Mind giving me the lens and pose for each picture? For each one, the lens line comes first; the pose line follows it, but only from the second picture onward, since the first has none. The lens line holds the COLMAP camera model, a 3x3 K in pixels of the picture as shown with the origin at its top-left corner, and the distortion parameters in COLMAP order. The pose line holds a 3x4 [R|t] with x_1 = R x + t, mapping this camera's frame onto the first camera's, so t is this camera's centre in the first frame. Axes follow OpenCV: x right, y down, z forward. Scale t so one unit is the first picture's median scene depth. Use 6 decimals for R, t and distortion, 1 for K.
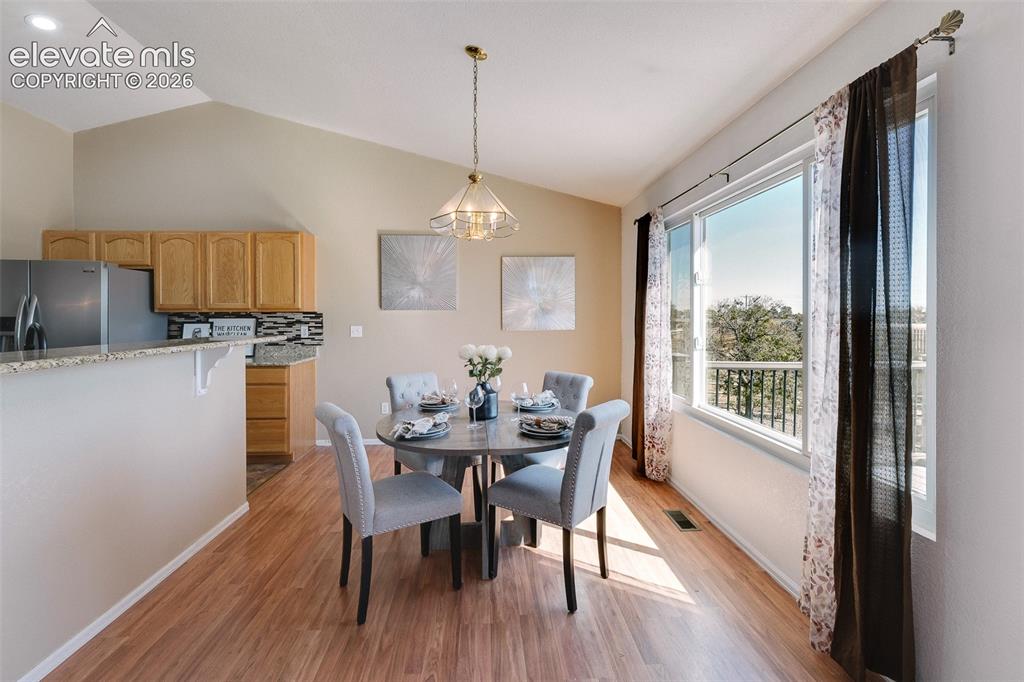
lens RADIAL K [[441.2, 0, 511.8], [0, 441.2, 316.7], [0, 0, 1]] dist [-0.000374, -0.000396]
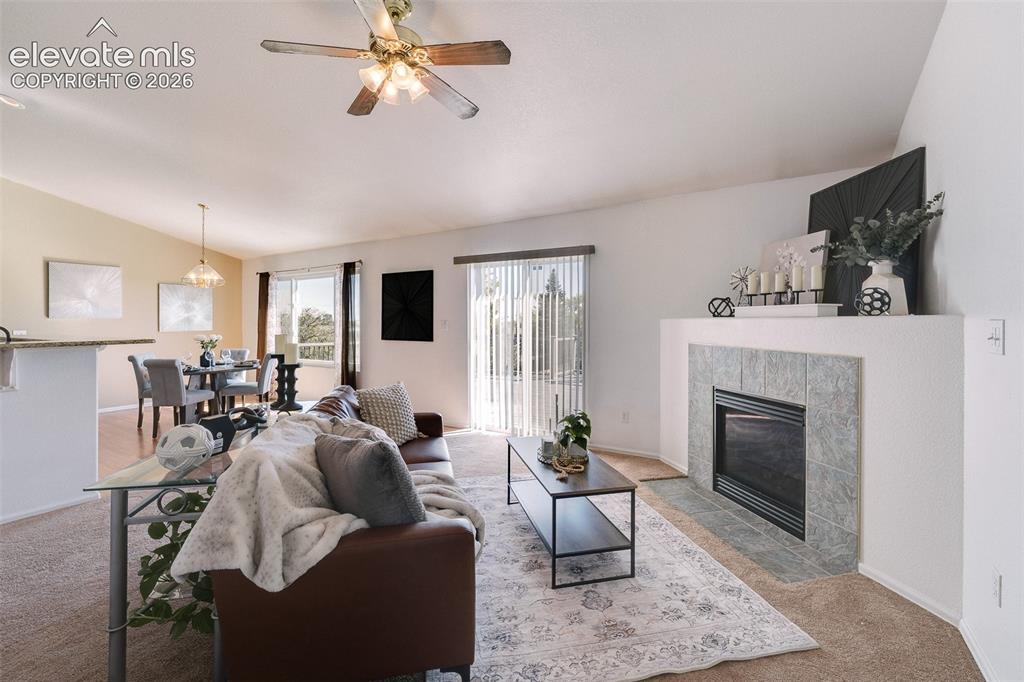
lens RADIAL K [[432.8, 0, 513.5], [0, 432.8, 323.3], [0, 0, 1]] dist [-0.004481, -0.000086]
pose [[0.573434, -0.002170, 0.819249, -0.857771], [0.001738, 0.999997, 0.001431, 0.003464], [-0.819250, 0.000603, 0.573436, -1.374581]]
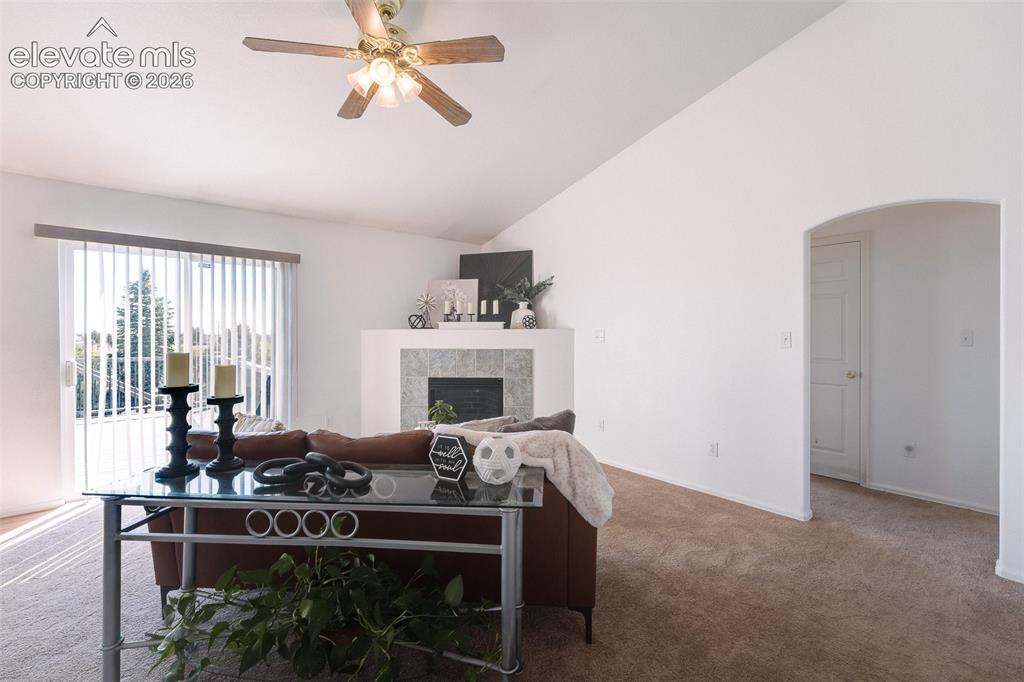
lens RADIAL K [[438.0, 0, 511.0], [0, 438.0, 335.1], [0, 0, 1]] dist [0.002288, -0.000209]
pose [[-0.620969, 0.000589, 0.783835, -1.081525], [0.006613, 0.999968, 0.004488, 0.007116], [-0.783807, 0.007970, -0.620953, -0.419907]]
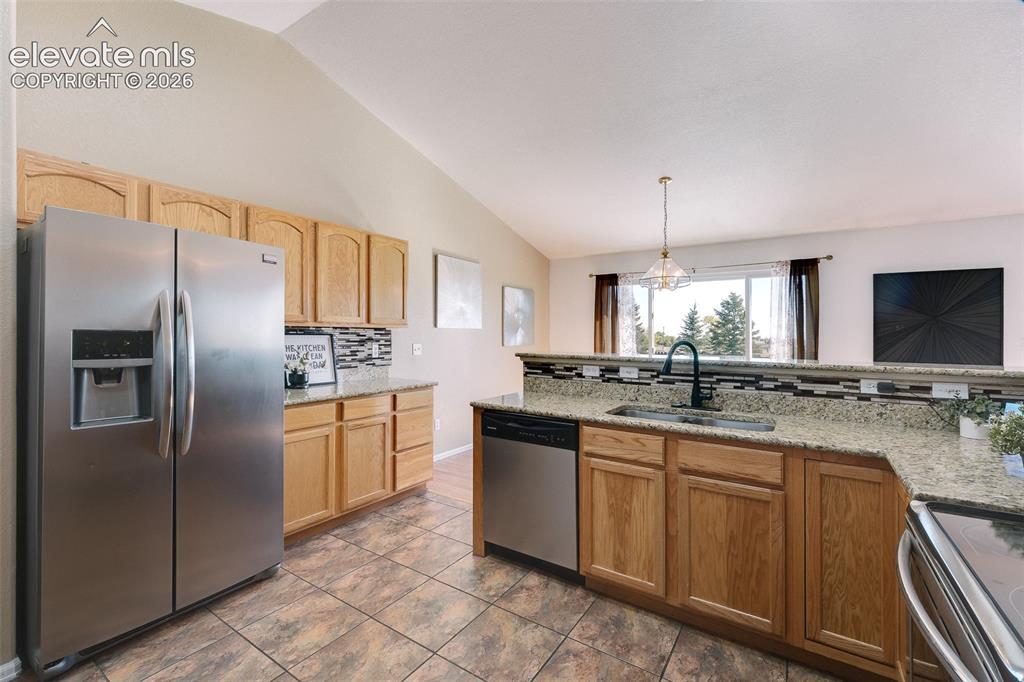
lens RADIAL K [[438.0, 0, 511.0], [0, 438.0, 335.1], [0, 0, 1]] dist [0.002288, -0.000209]
pose [[0.606847, 0.008863, 0.794769, -1.534905], [-0.010978, 0.999936, -0.002768, 0.003416], [-0.794743, -0.007045, 0.606905, 0.389931]]
